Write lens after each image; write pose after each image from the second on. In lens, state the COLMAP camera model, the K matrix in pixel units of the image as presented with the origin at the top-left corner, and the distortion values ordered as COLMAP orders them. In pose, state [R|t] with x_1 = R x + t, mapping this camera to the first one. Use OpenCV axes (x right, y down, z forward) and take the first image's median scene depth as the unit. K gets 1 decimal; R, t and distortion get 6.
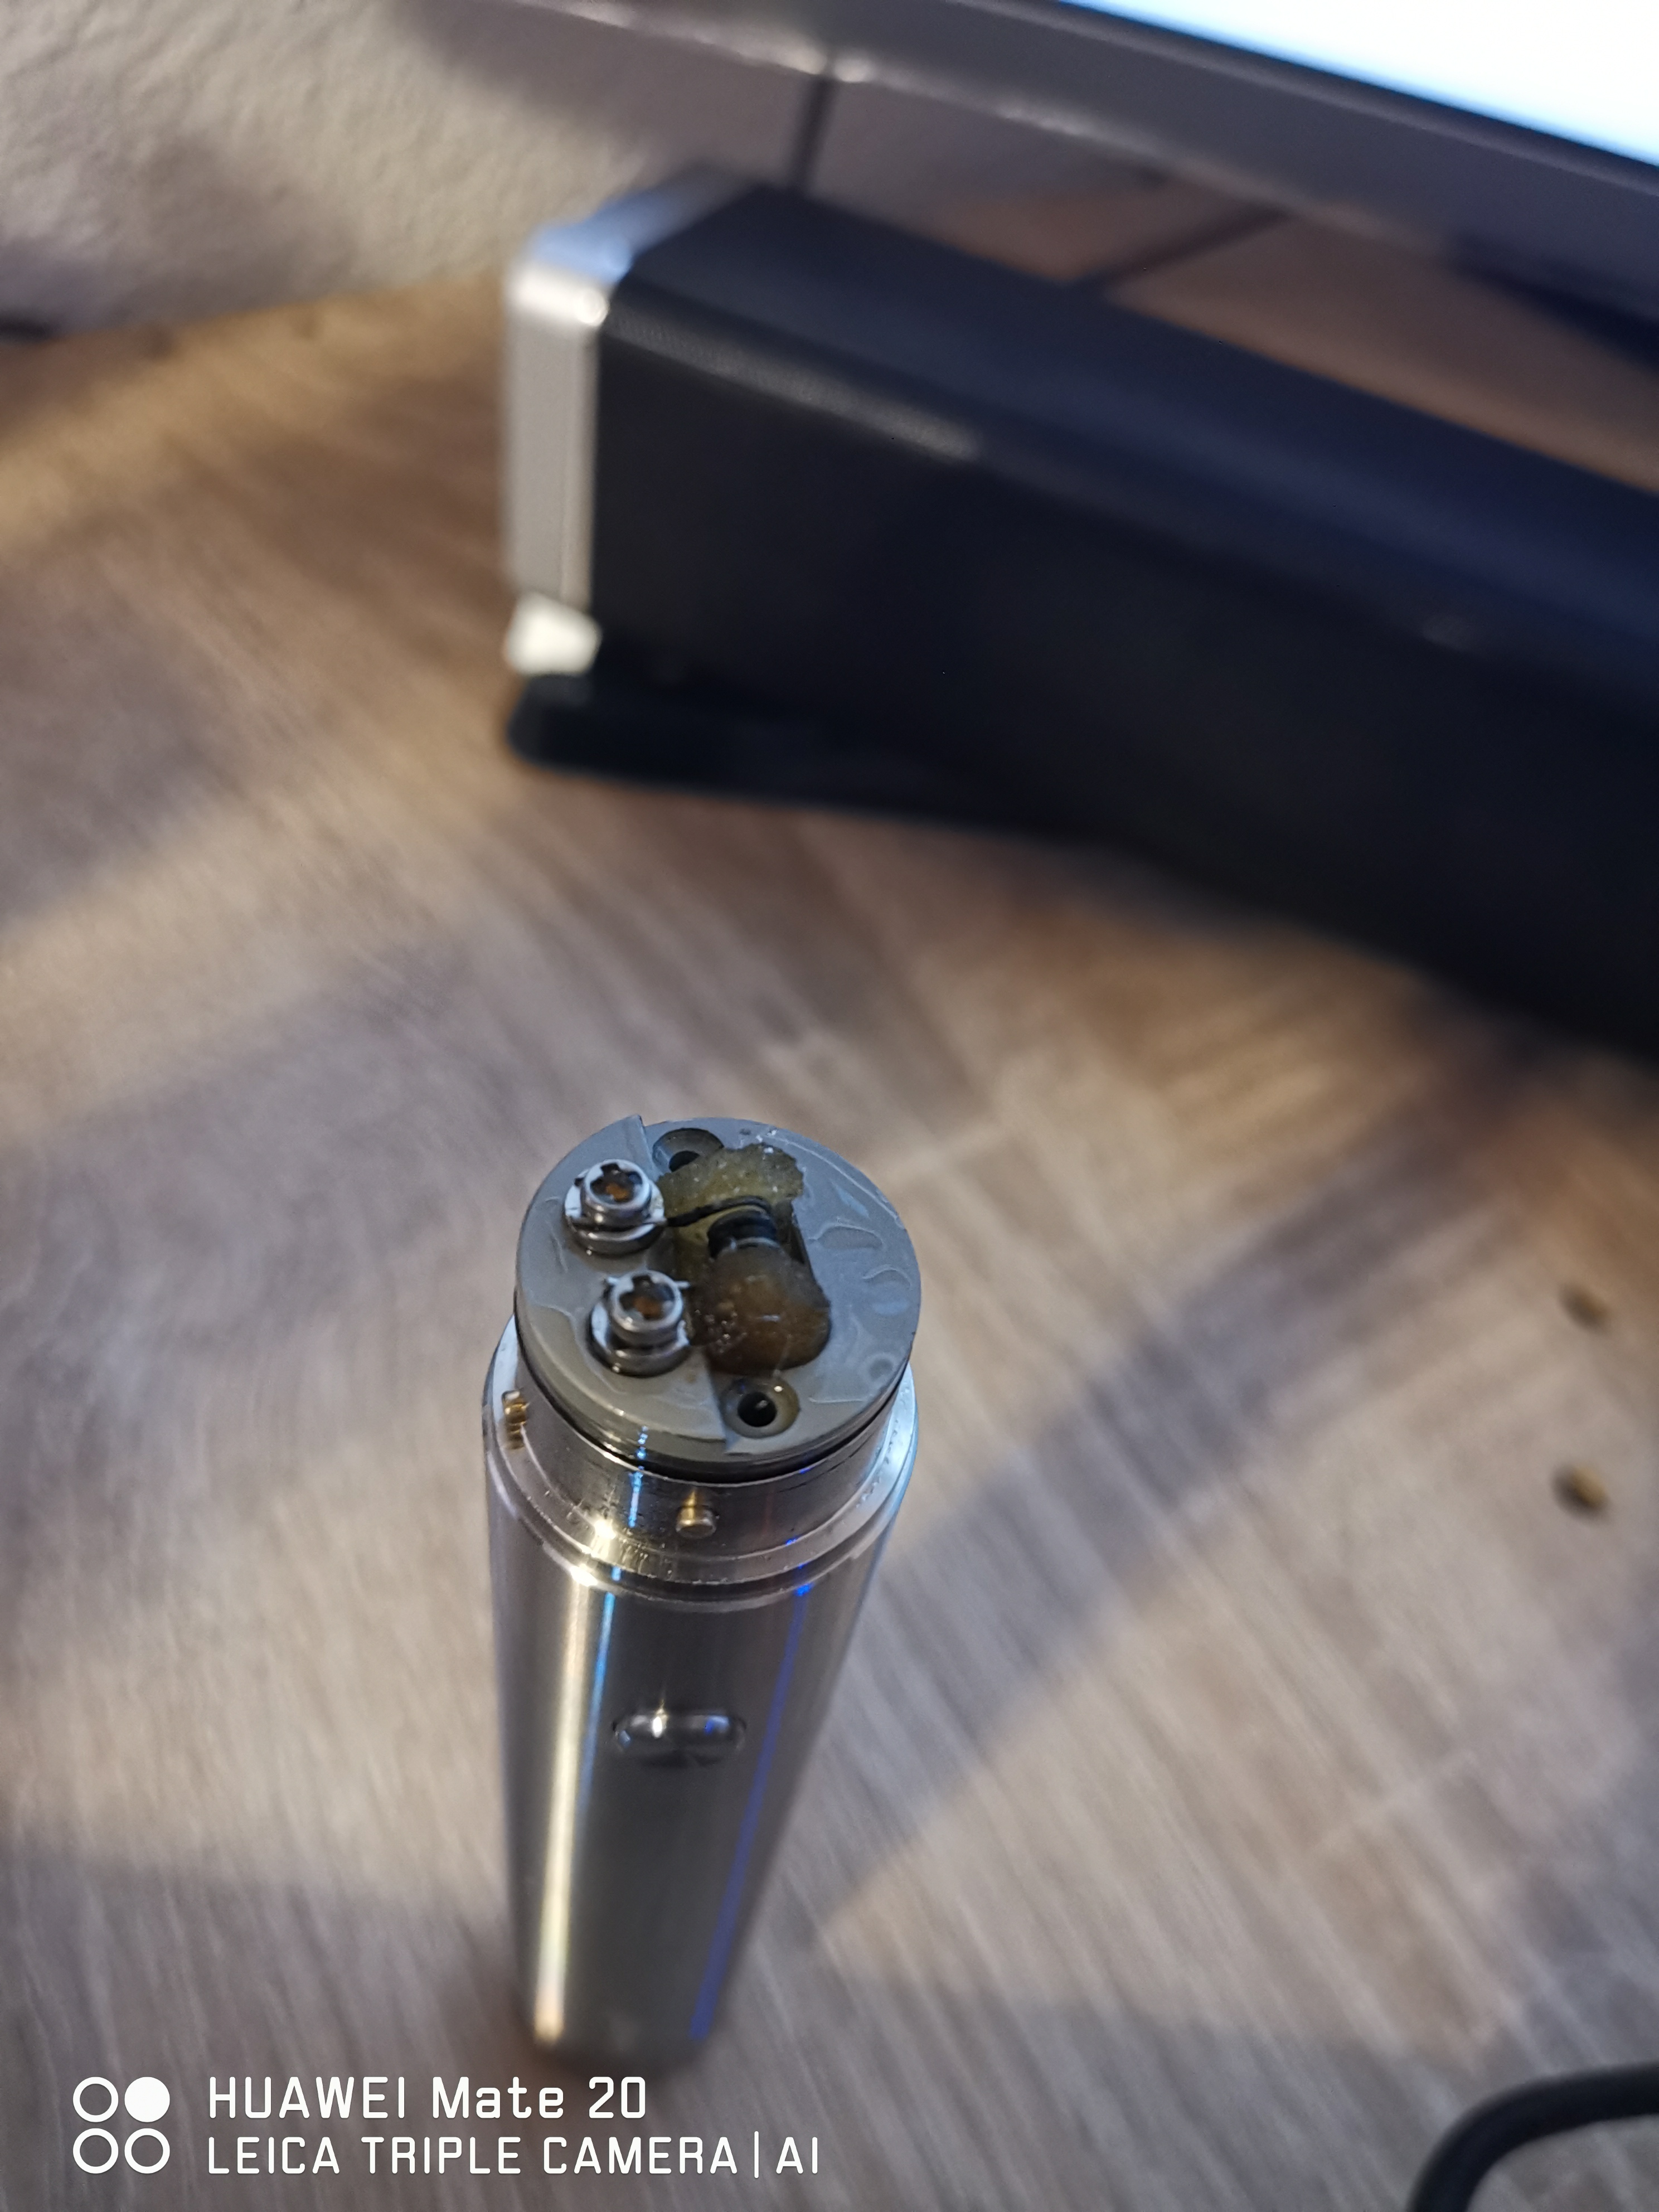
lens RADIAL K [[1743.0, 0, 836.3], [0, 1743.0, 1115.6], [0, 0, 1]] dist [-0.010138, -0.009678]
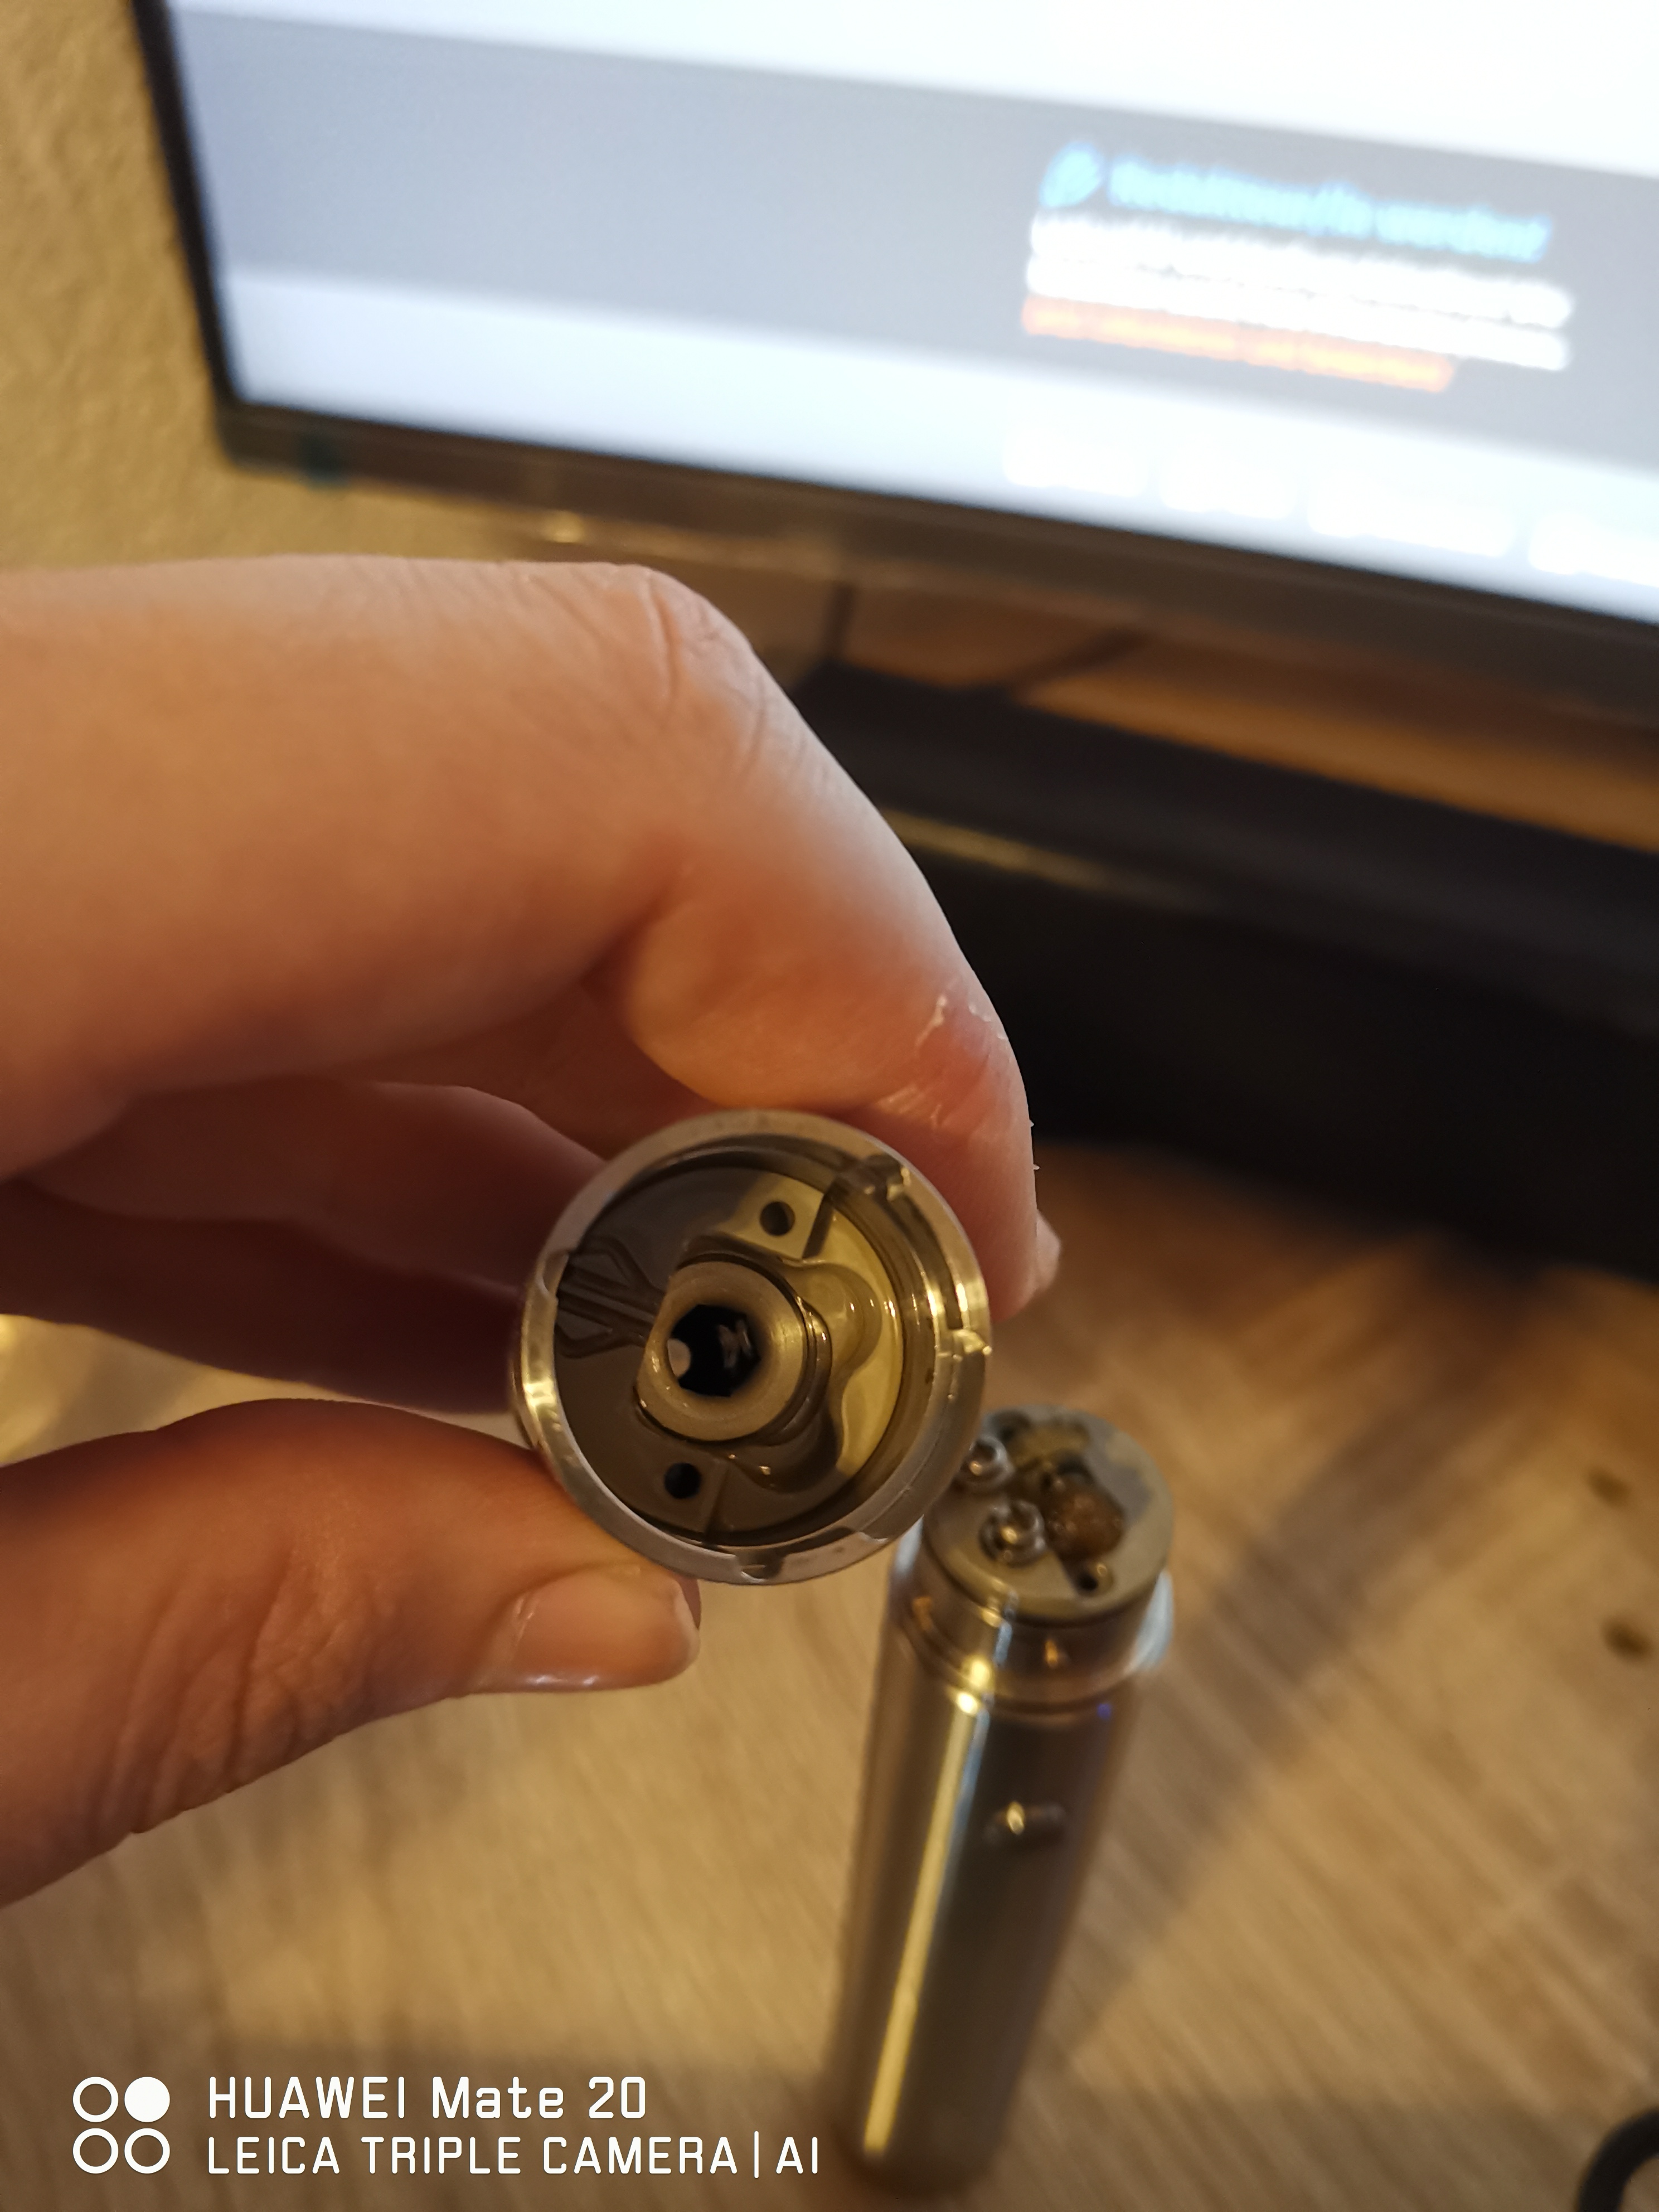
lens RADIAL K [[1743.0, 0, 831.5], [0, 1743.0, 1102.0], [0, 0, 1]] dist [-0.010138, -0.009678]
pose [[0.994888, -0.100961, 0.002275, -0.105671], [0.100041, 0.982235, -0.158764, -0.018247], [0.013794, 0.158180, 0.987314, -0.308894]]
